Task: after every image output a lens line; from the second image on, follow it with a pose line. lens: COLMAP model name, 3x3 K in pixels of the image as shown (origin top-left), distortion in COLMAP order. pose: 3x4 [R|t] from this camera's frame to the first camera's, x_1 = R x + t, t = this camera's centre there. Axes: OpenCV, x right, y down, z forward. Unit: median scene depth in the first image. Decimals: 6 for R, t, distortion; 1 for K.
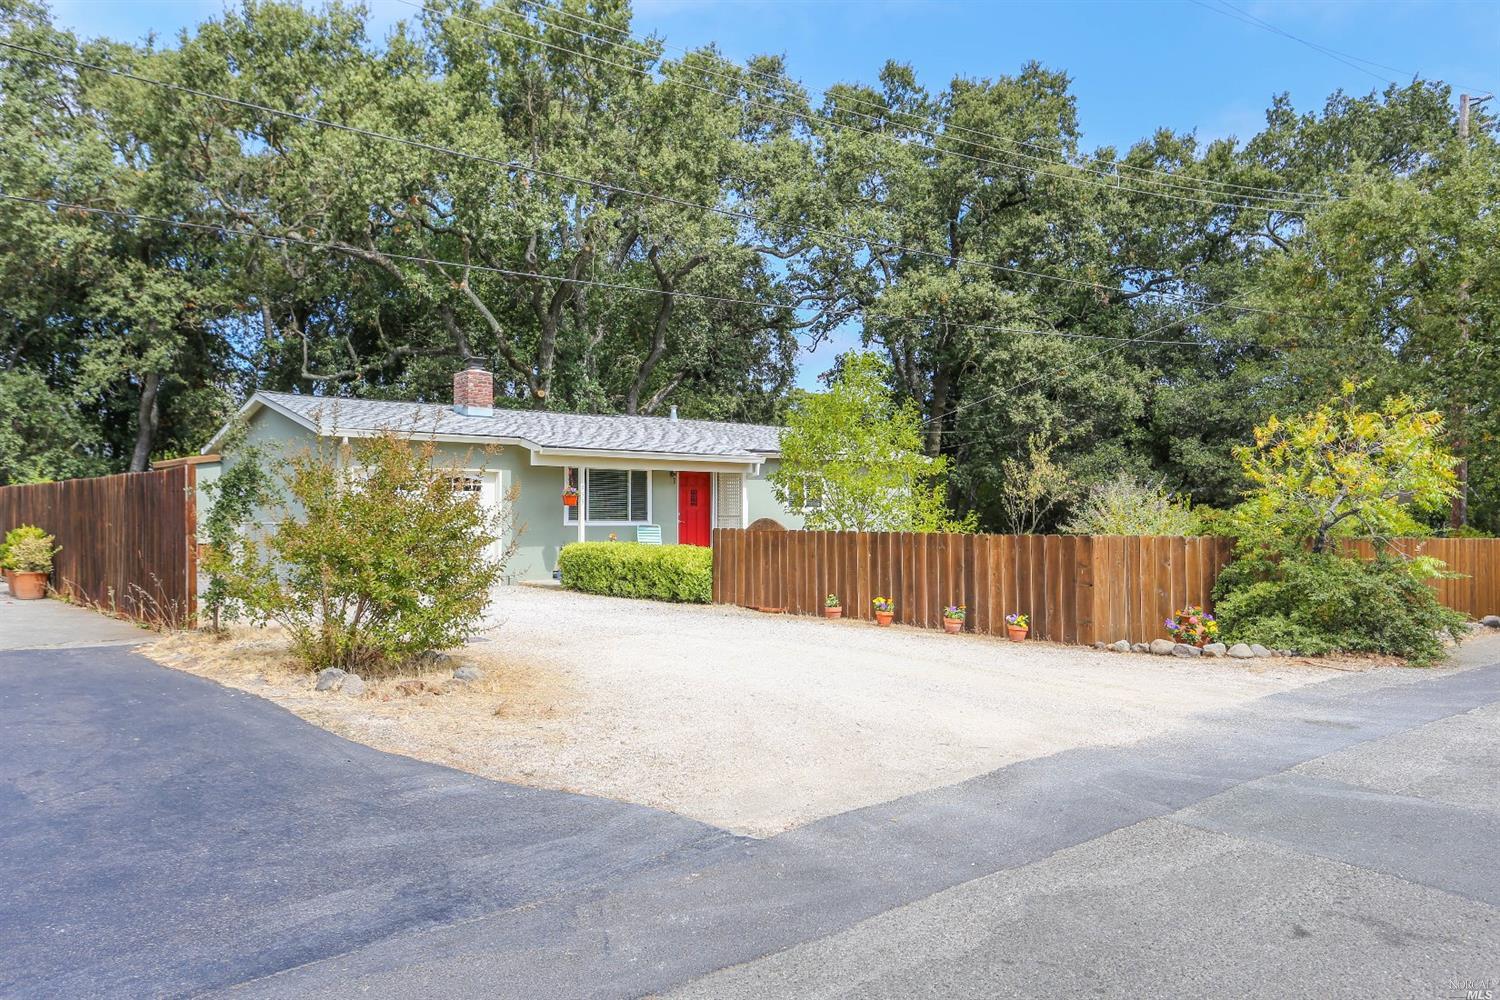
lens RADIAL K [[1133.3, 0, 750.0], [0, 1133.3, 500.0], [0, 0, 1]] dist [-0.012744, 0.048131]
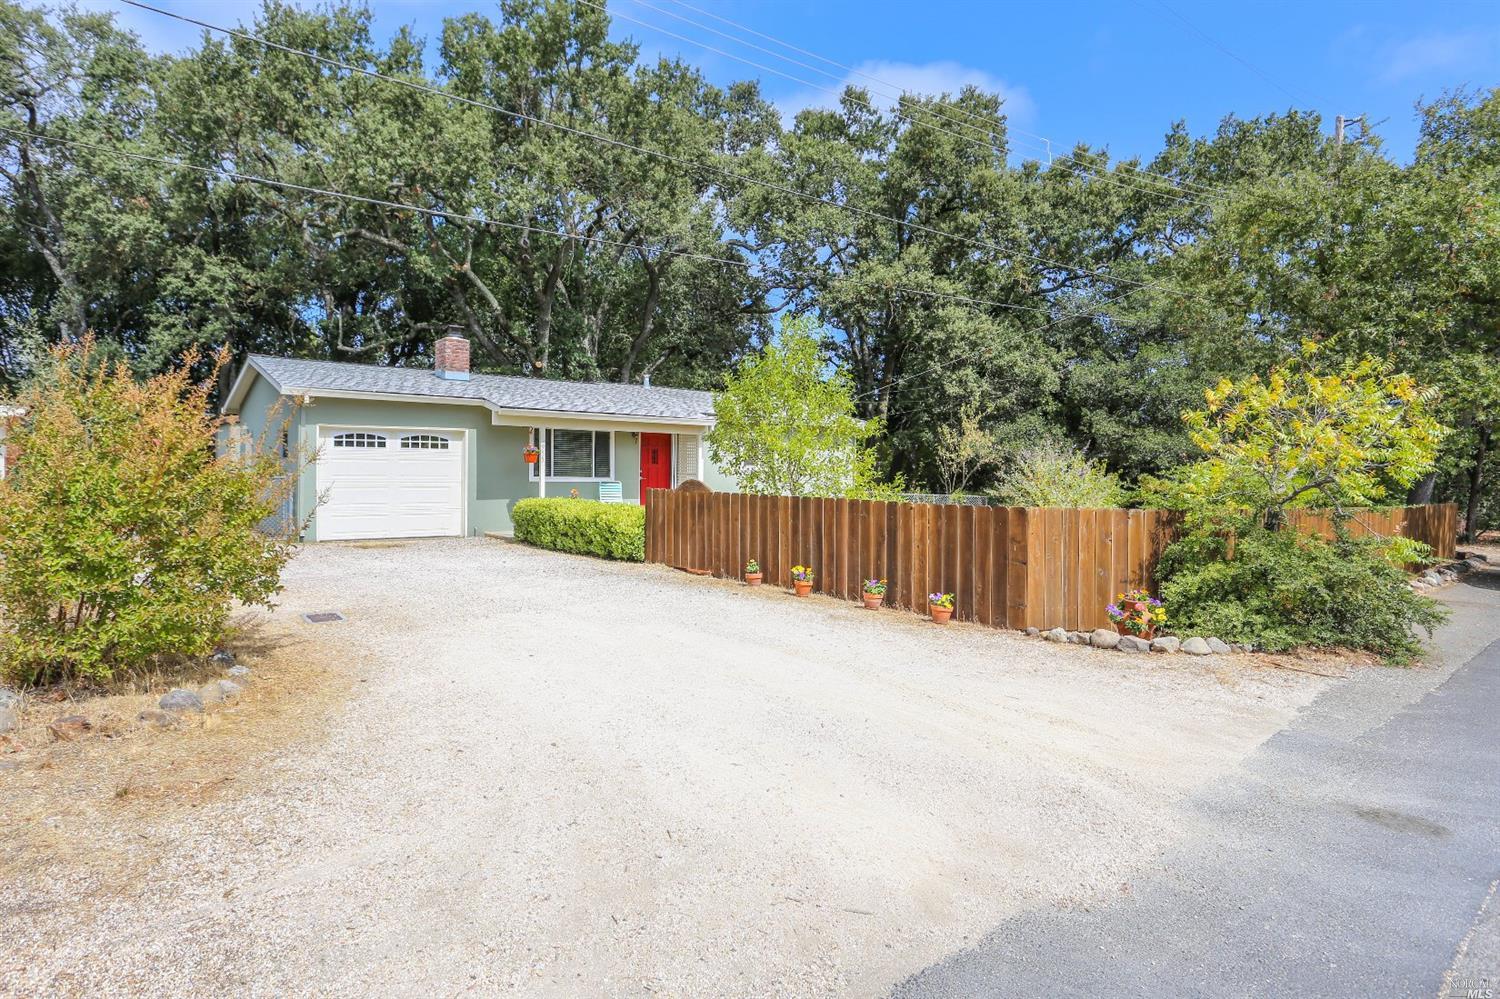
lens RADIAL K [[853.7, 0, 747.4], [0, 853.7, 491.6], [0, 0, 1]] dist [-0.042892, 0.028051]
pose [[0.999914, 0.012715, -0.003342, 0.039493], [-0.012568, 0.999084, 0.040903, -0.002867], [0.003859, -0.040857, 0.999158, 0.155453]]
